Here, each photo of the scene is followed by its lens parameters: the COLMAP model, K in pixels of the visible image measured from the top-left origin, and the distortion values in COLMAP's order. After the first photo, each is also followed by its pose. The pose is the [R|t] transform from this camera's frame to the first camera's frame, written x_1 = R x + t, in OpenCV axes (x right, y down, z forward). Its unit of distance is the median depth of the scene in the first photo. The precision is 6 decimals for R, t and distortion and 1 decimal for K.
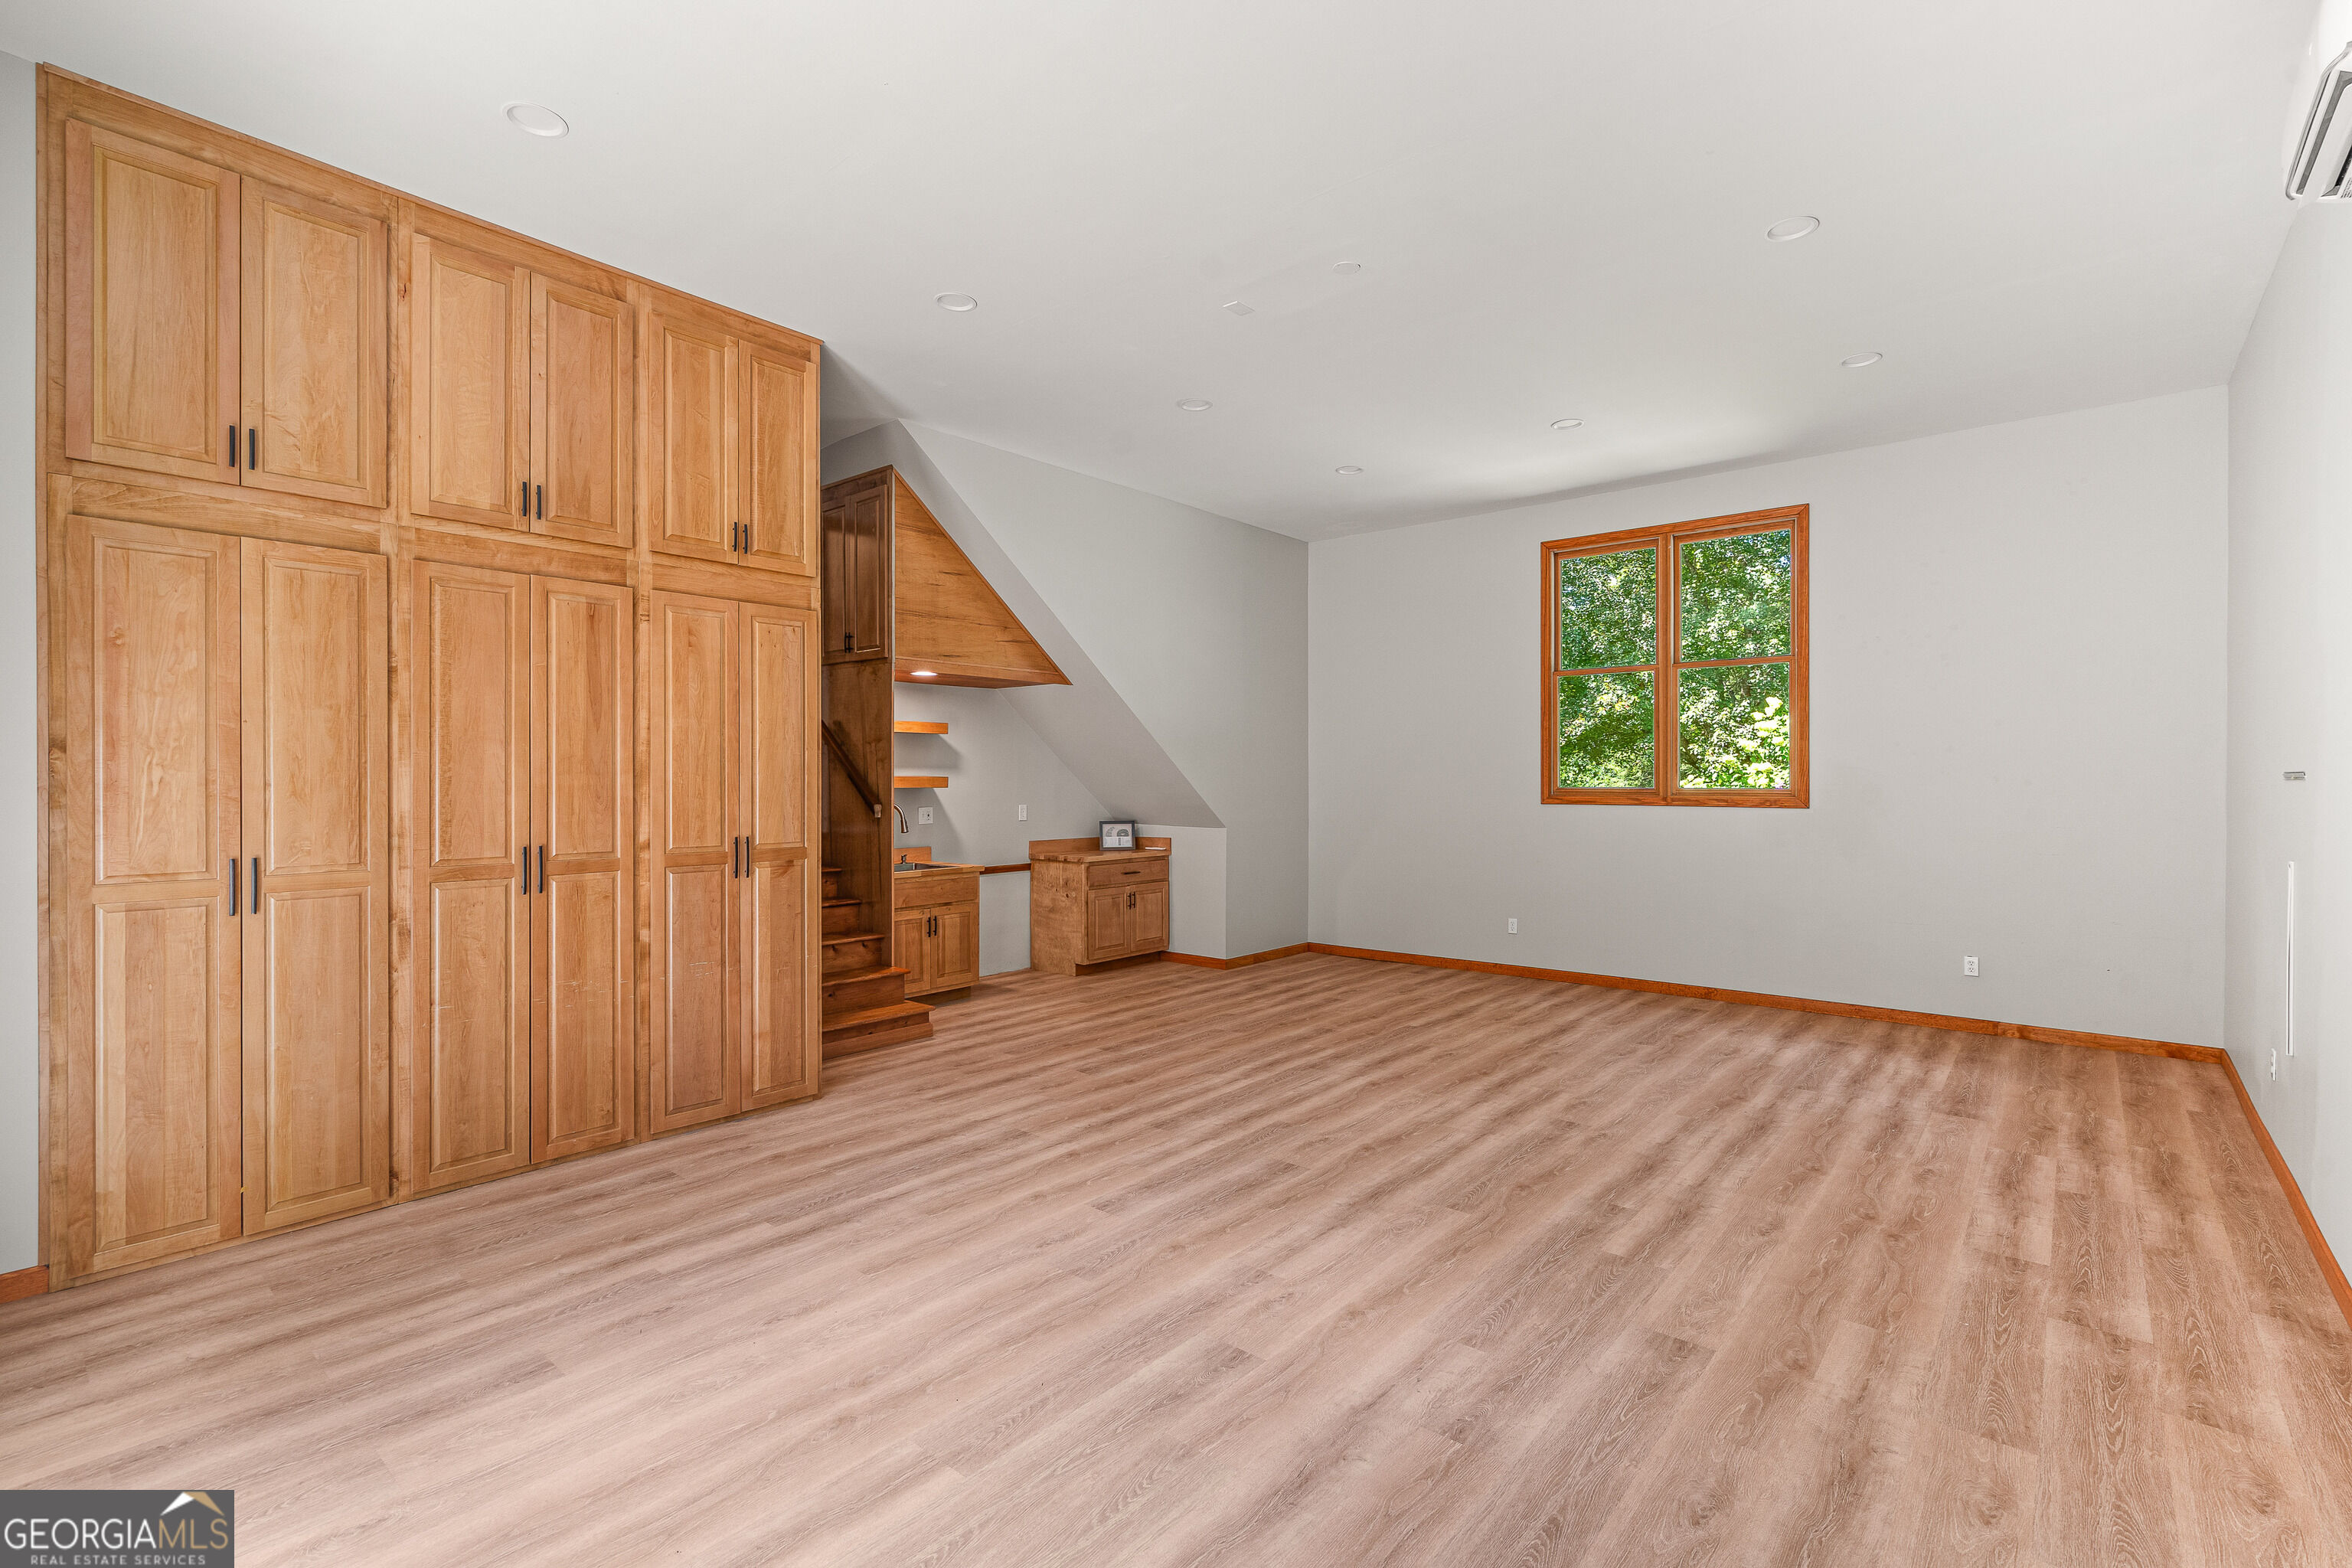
lens RADIAL K [[1060.9, 0, 1168.8], [0, 1060.9, 784.3], [0, 0, 1]] dist [-0.003966, 0.000130]
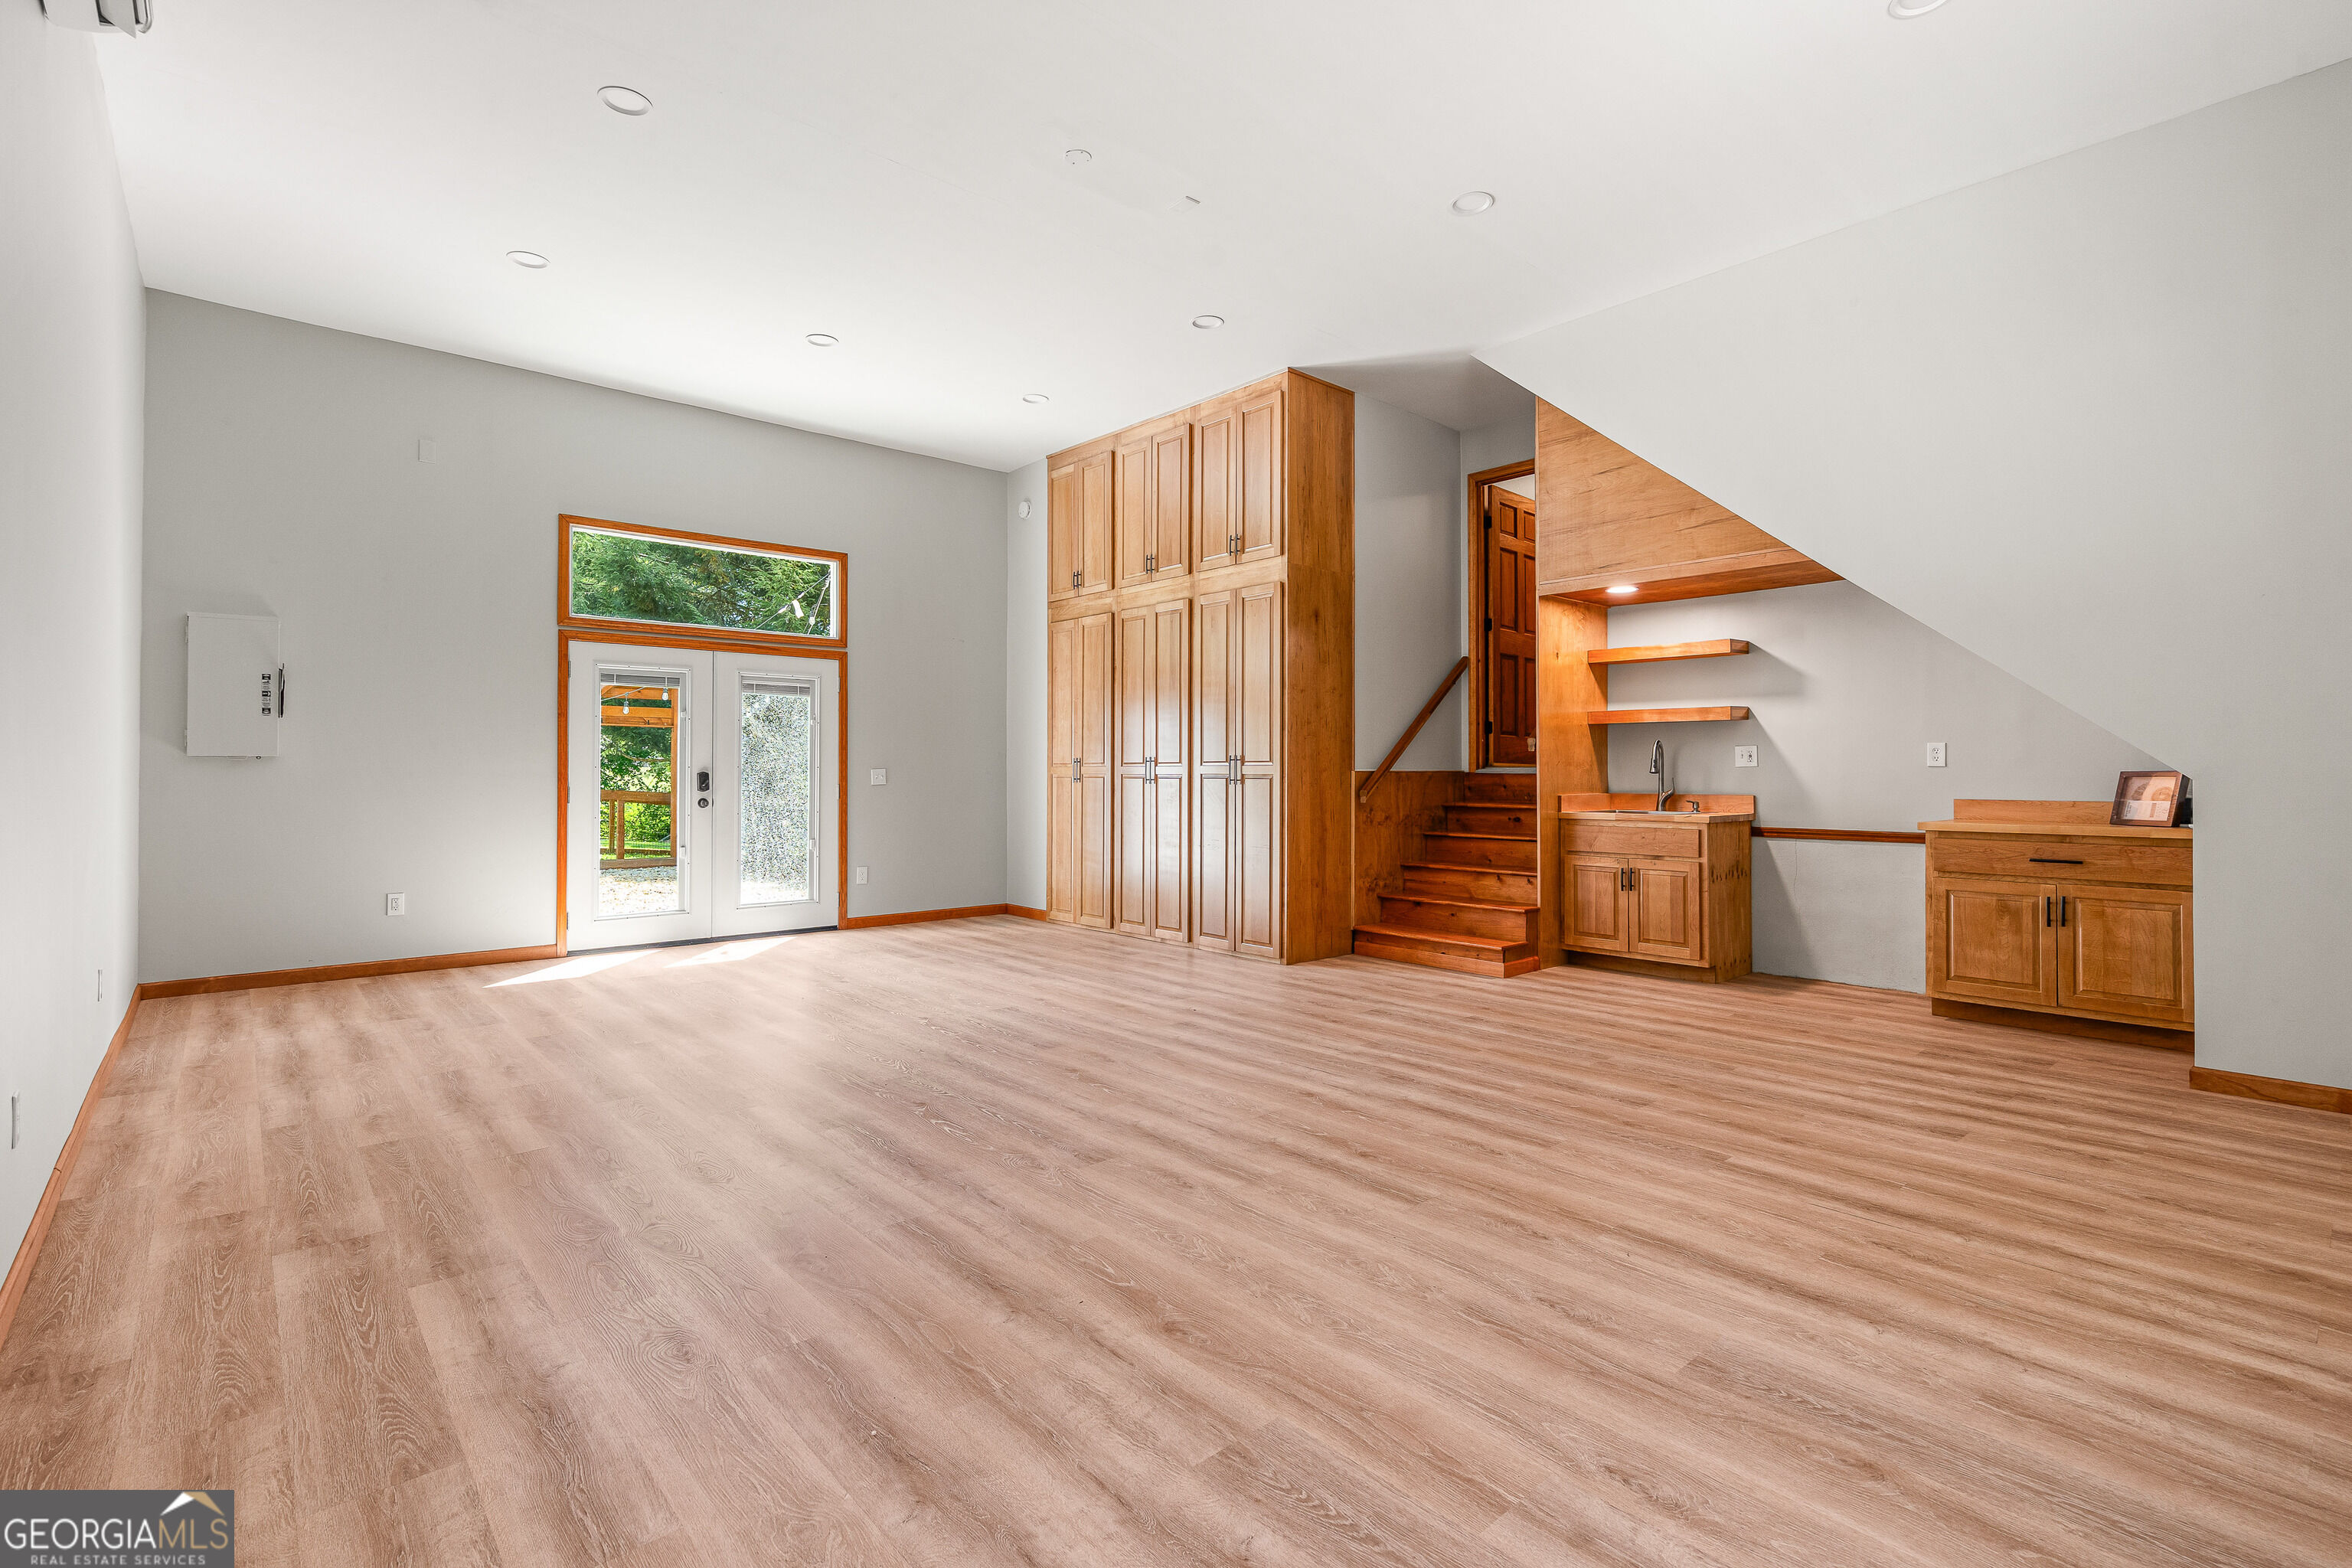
lens RADIAL K [[1060.9, 0, 1169.3], [0, 1060.9, 771.2], [0, 0, 1]] dist [-0.003966, 0.000130]
pose [[-0.133273, -0.000669, -0.991079, 1.067164], [-0.005191, 0.999987, 0.000023, 0.074221], [0.991066, 0.005148, -0.133275, 1.161629]]
